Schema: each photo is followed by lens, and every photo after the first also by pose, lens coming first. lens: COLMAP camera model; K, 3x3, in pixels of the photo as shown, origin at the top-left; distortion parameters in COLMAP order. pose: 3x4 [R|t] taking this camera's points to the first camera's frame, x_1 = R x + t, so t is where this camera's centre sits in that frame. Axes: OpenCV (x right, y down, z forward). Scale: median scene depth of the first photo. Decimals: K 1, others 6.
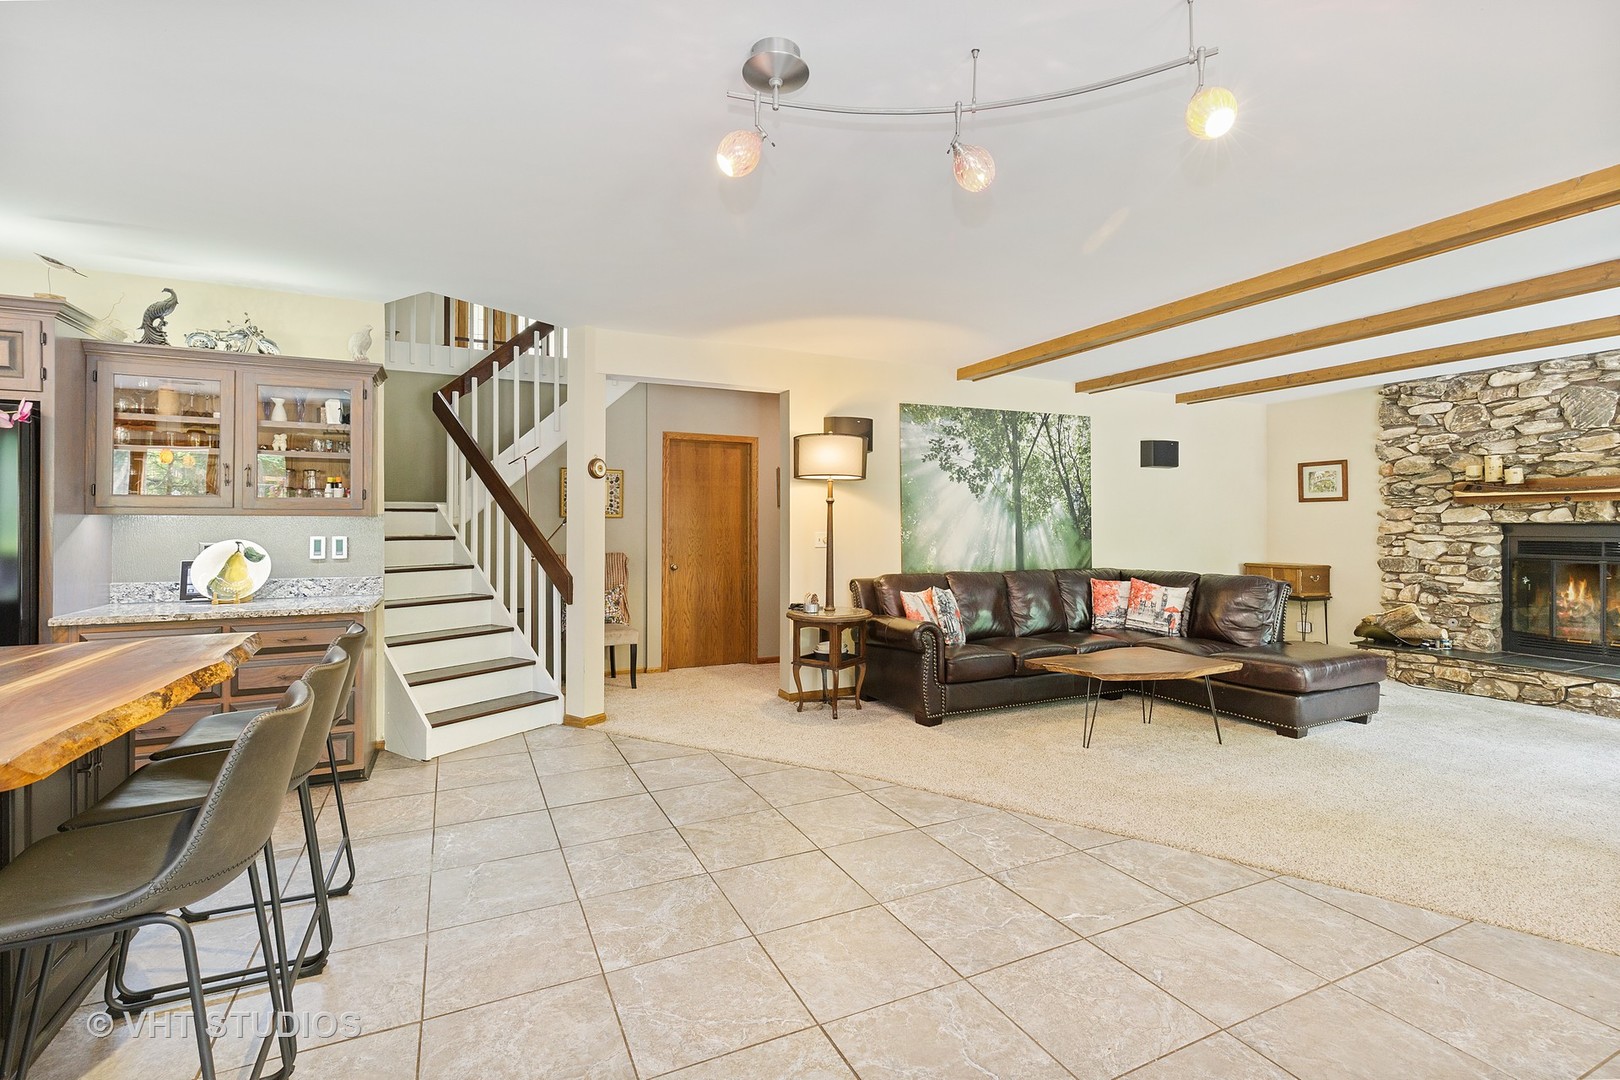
lens RADIAL K [[734.3, 0, 807.2], [0, 734.3, 523.3], [0, 0, 1]] dist [0.001289, -0.000006]
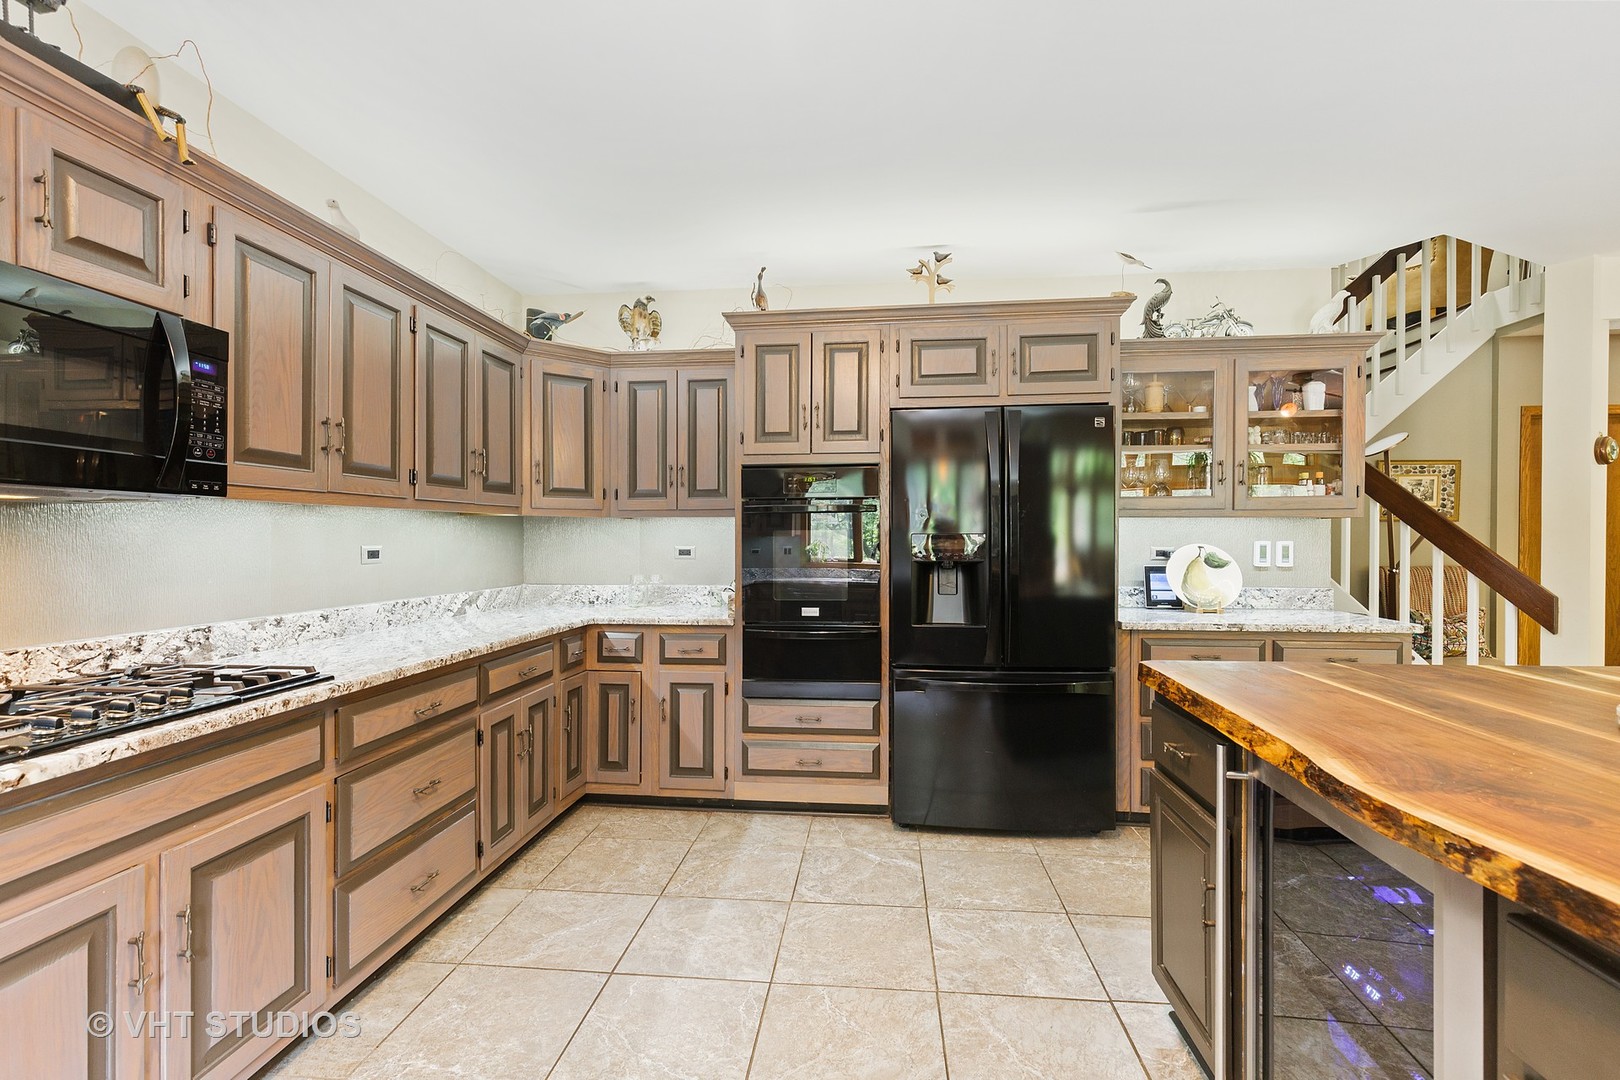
lens RADIAL K [[731.8, 0, 810.0], [0, 731.8, 540.0], [0, 0, 1]] dist [0.003648, 0.000221]
pose [[0.858005, -0.001005, -0.513640, -0.470144], [0.002973, 0.999991, 0.003009, 0.008742], [0.513632, -0.004109, 0.858001, -0.029944]]
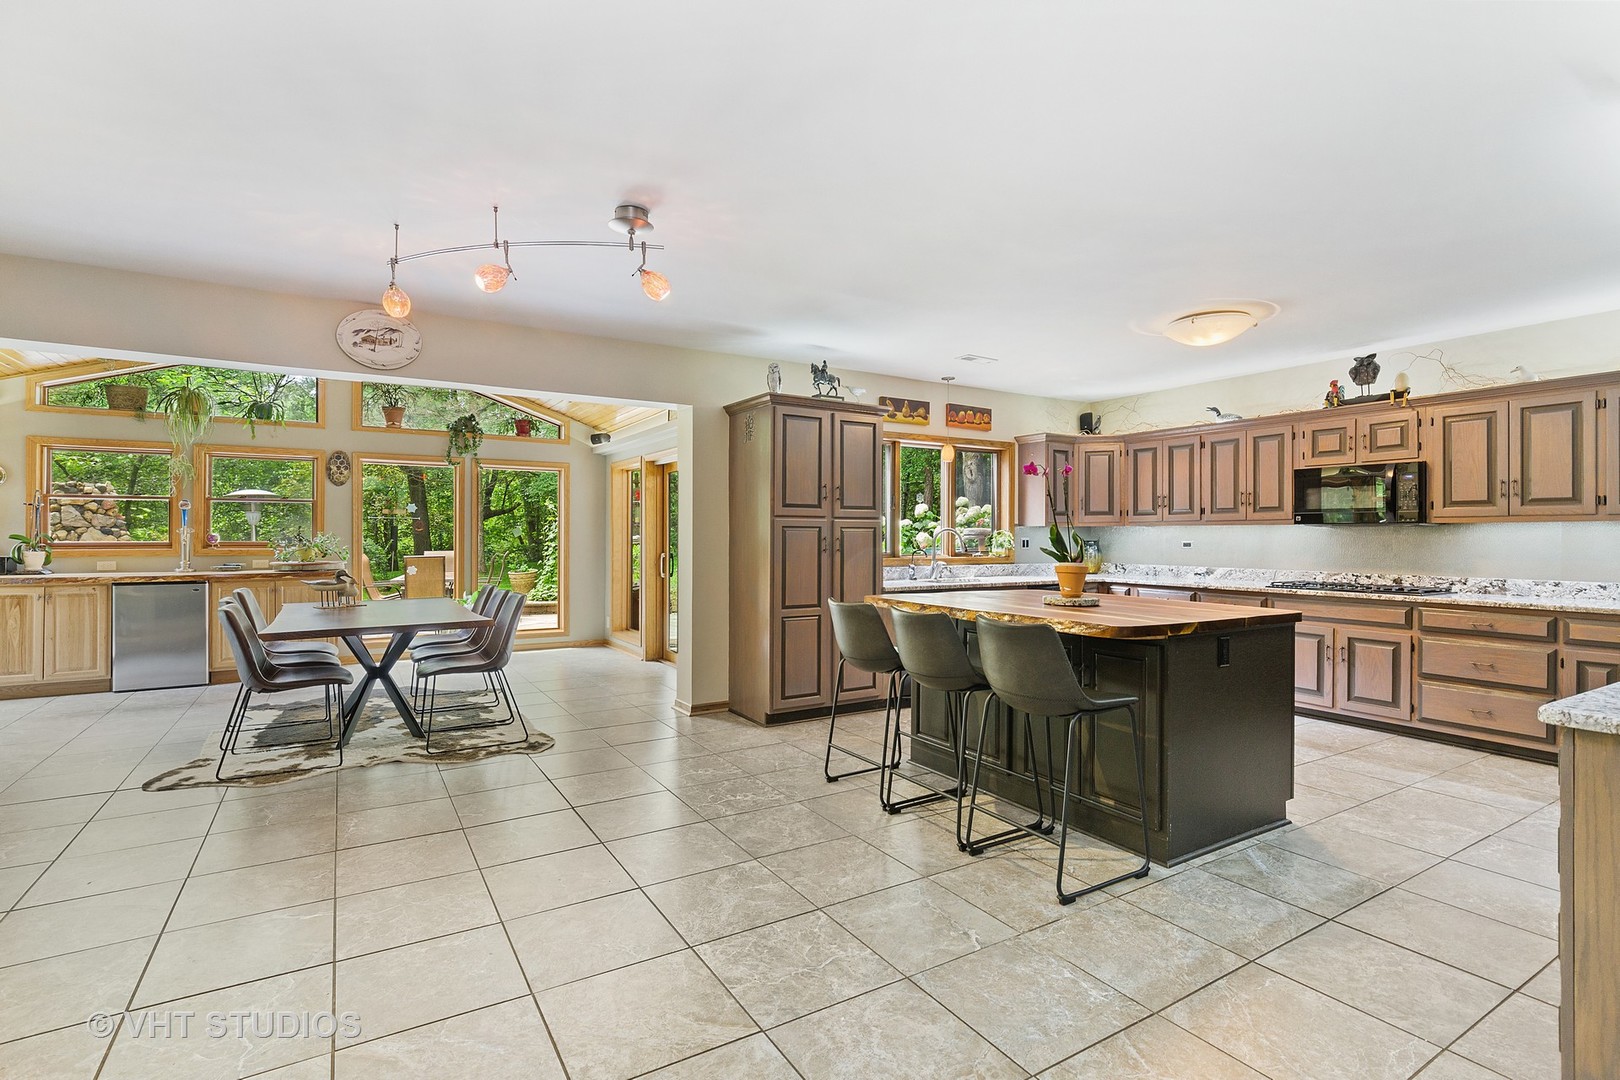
lens RADIAL K [[769.5, 0, 810.2], [0, 769.5, 535.8], [0, 0, 1]] dist [-0.004226, 0.000469]
pose [[-0.994362, -0.002890, -0.106002, -0.081119], [-0.002474, 0.999989, -0.004058, 0.009452], [0.106013, -0.003773, -0.994358, 0.865492]]
